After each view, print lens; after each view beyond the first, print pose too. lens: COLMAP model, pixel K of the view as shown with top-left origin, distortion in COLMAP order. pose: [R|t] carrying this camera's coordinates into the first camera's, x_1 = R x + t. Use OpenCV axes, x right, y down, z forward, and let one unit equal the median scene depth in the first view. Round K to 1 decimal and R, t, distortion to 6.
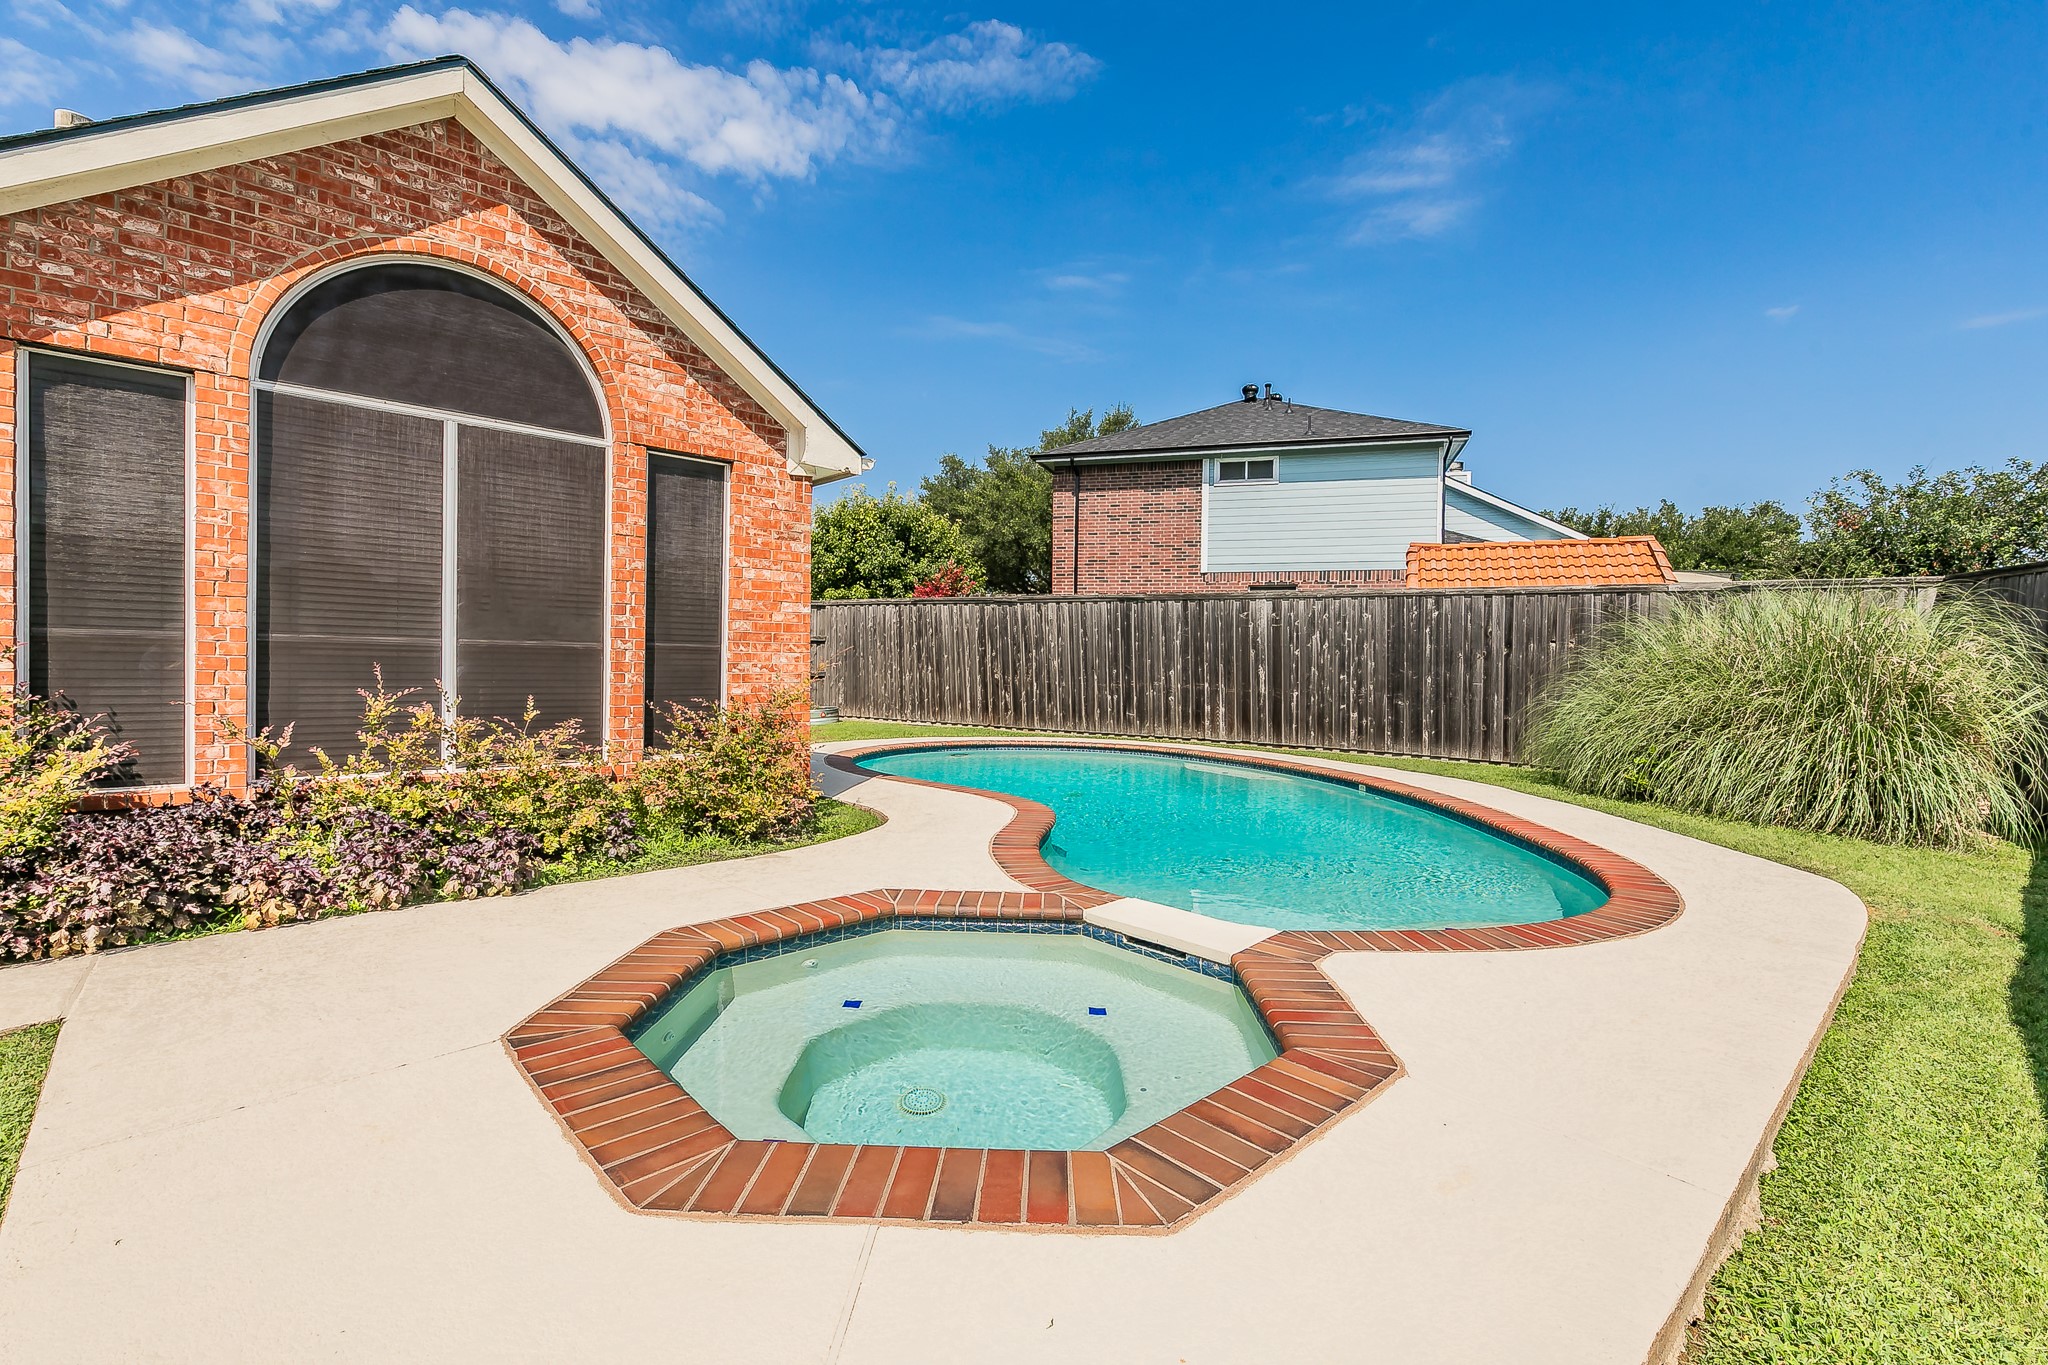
lens RADIAL K [[881.2, 0, 1040.7], [0, 881.2, 691.0], [0, 0, 1]] dist [0.002169, -0.000302]
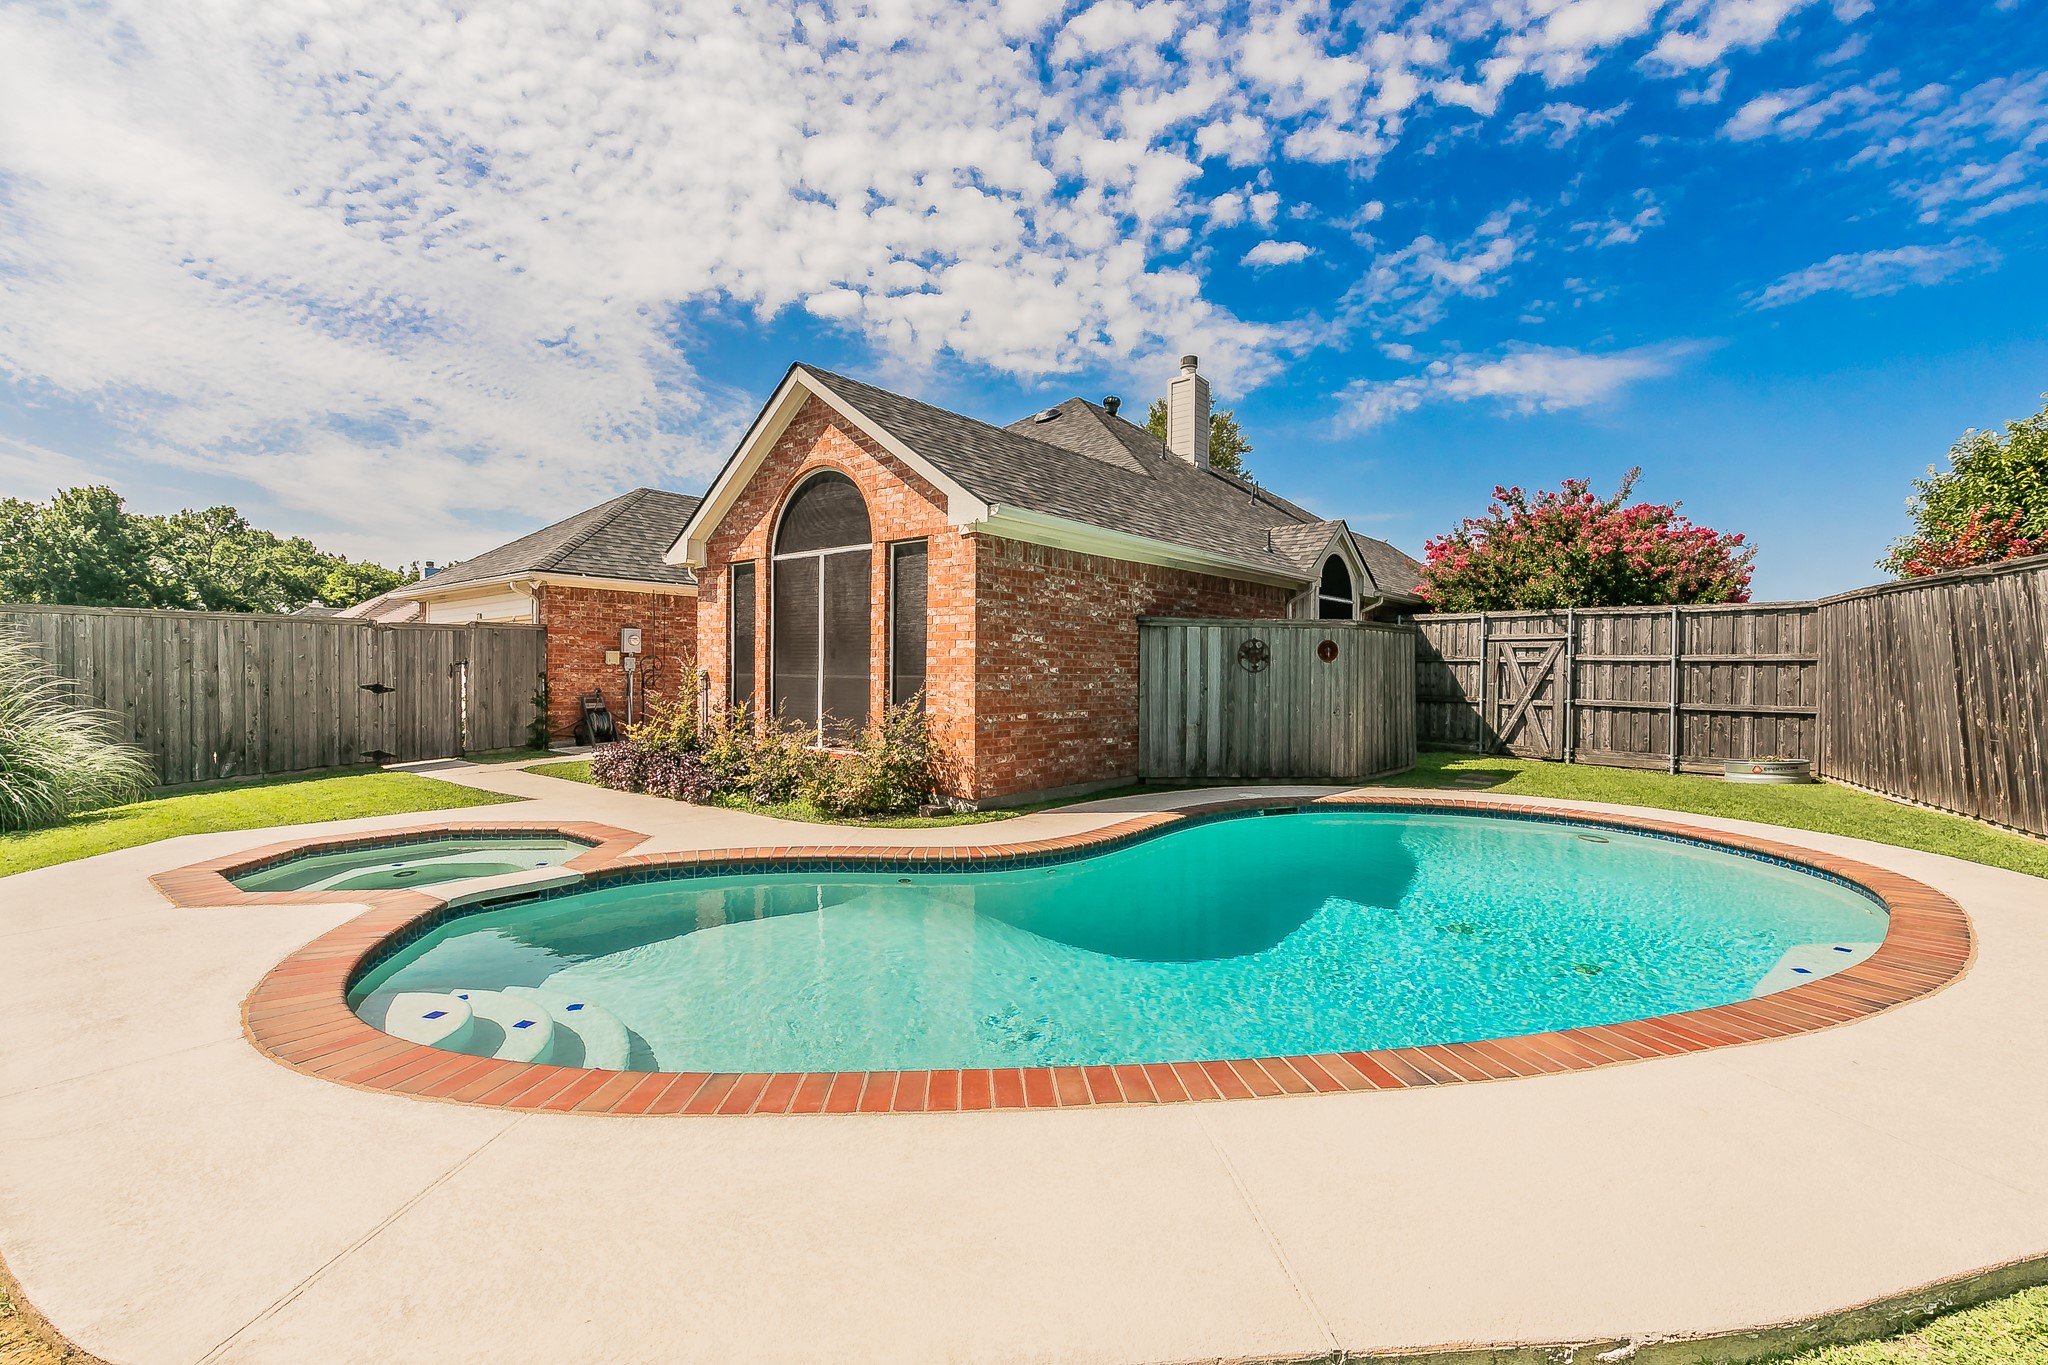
lens RADIAL K [[877.8, 0, 1032.3], [0, 877.8, 684.8], [0, 0, 1]] dist [0.000498, -0.000384]
pose [[0.155395, -0.003845, -0.987845, 0.474193], [-0.036678, 0.999280, -0.009659, -0.016095], [0.987171, 0.037733, 0.155142, 0.471030]]
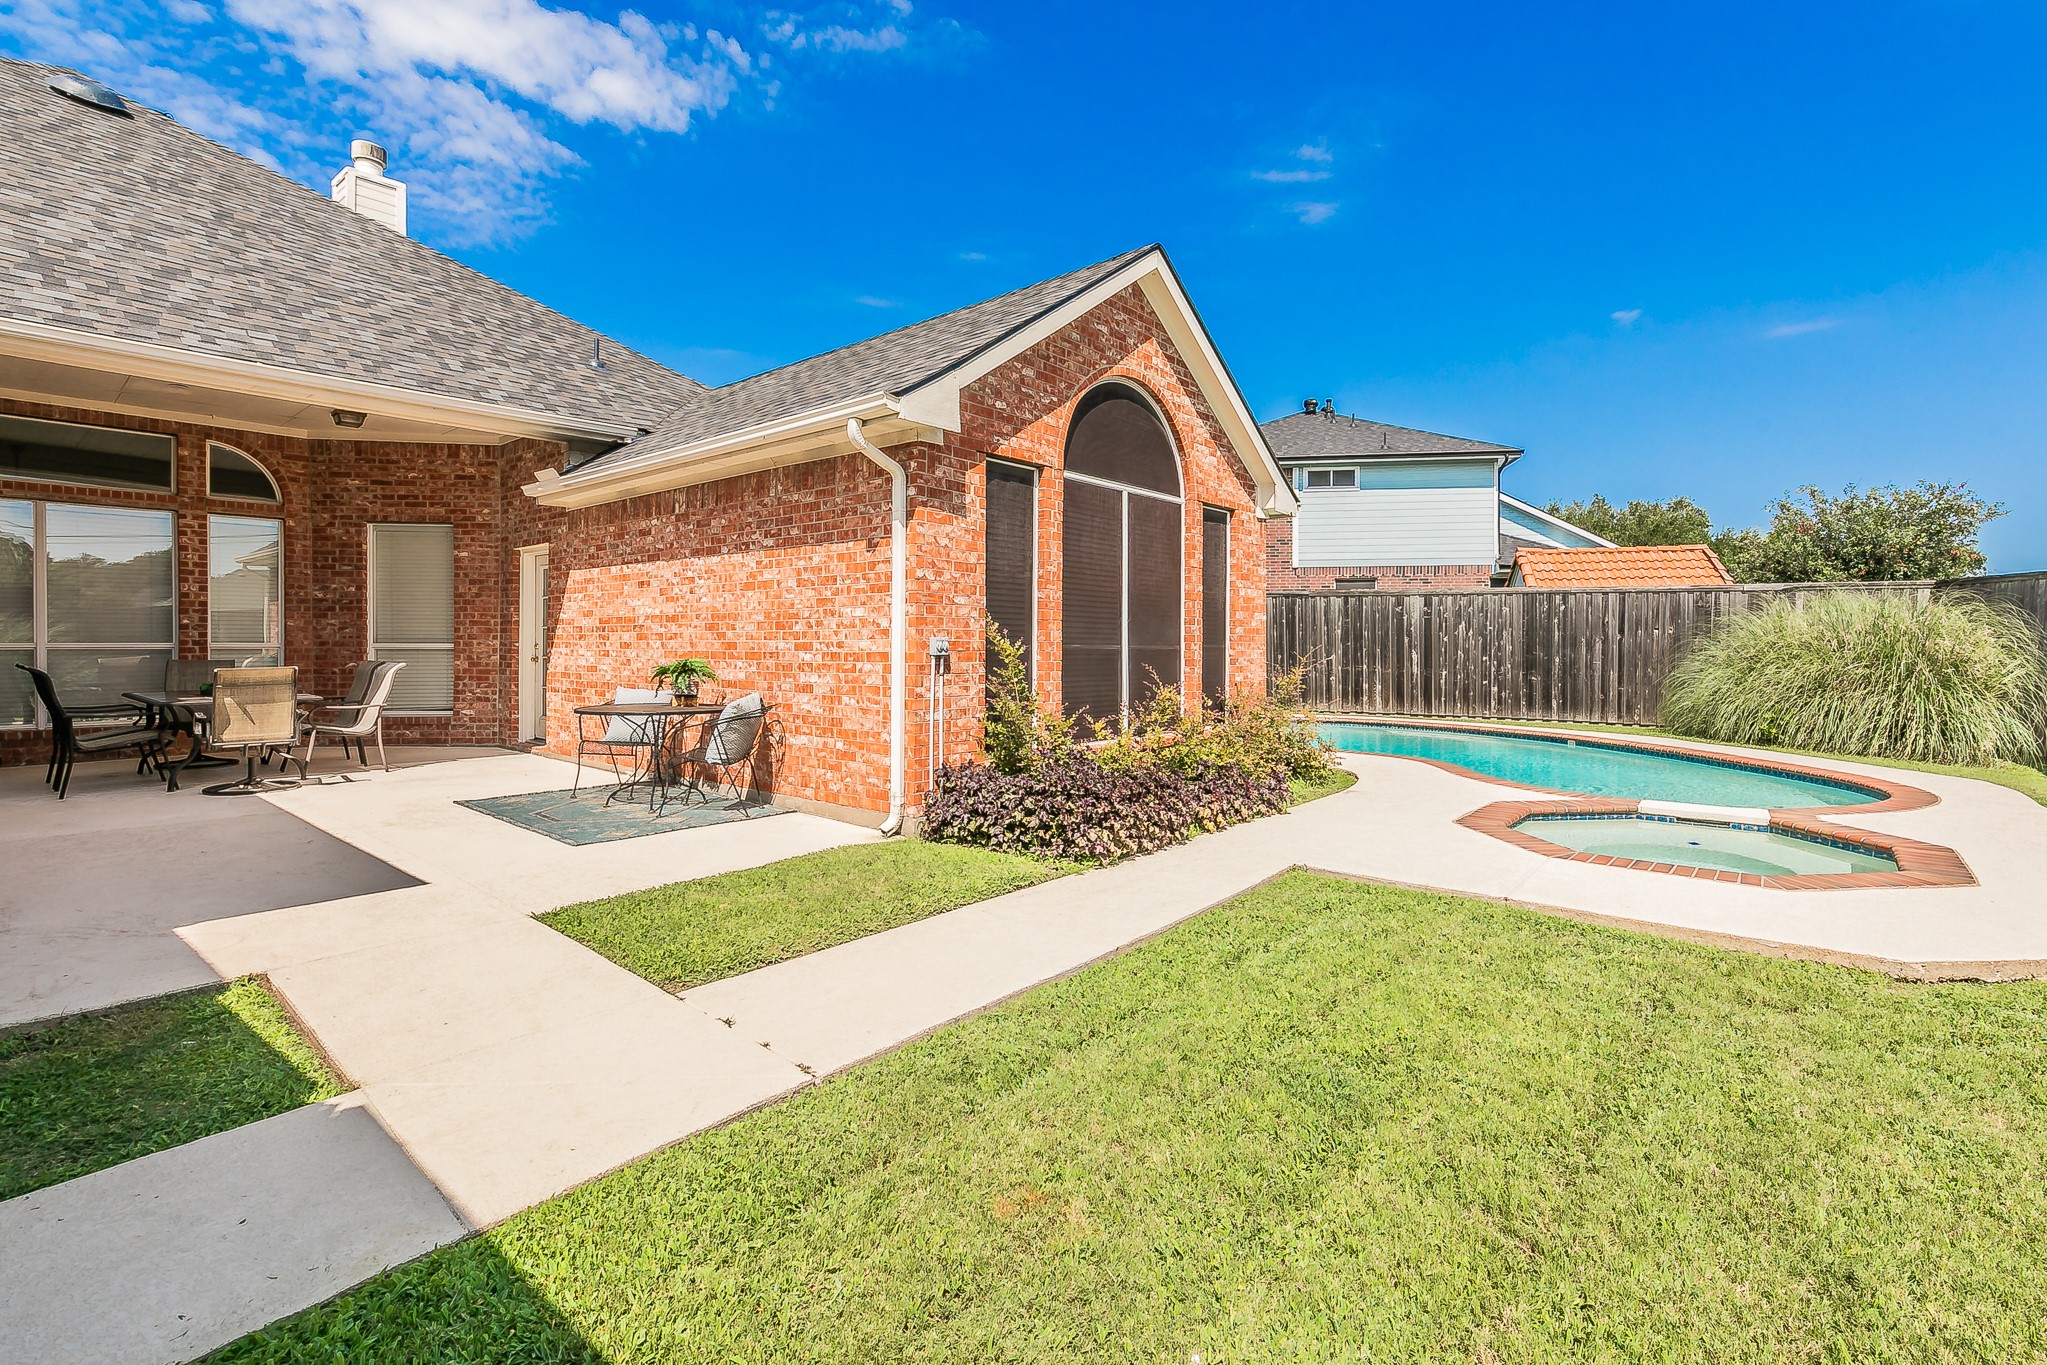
lens RADIAL K [[915.2, 0, 1047.0], [0, 915.2, 646.5], [0, 0, 1]] dist [0.000745, -0.000476]
pose [[0.990034, -0.014444, 0.140085, -0.408909], [0.018228, 0.999502, -0.025764, -0.009803], [-0.139643, 0.028060, 0.989804, -0.169448]]
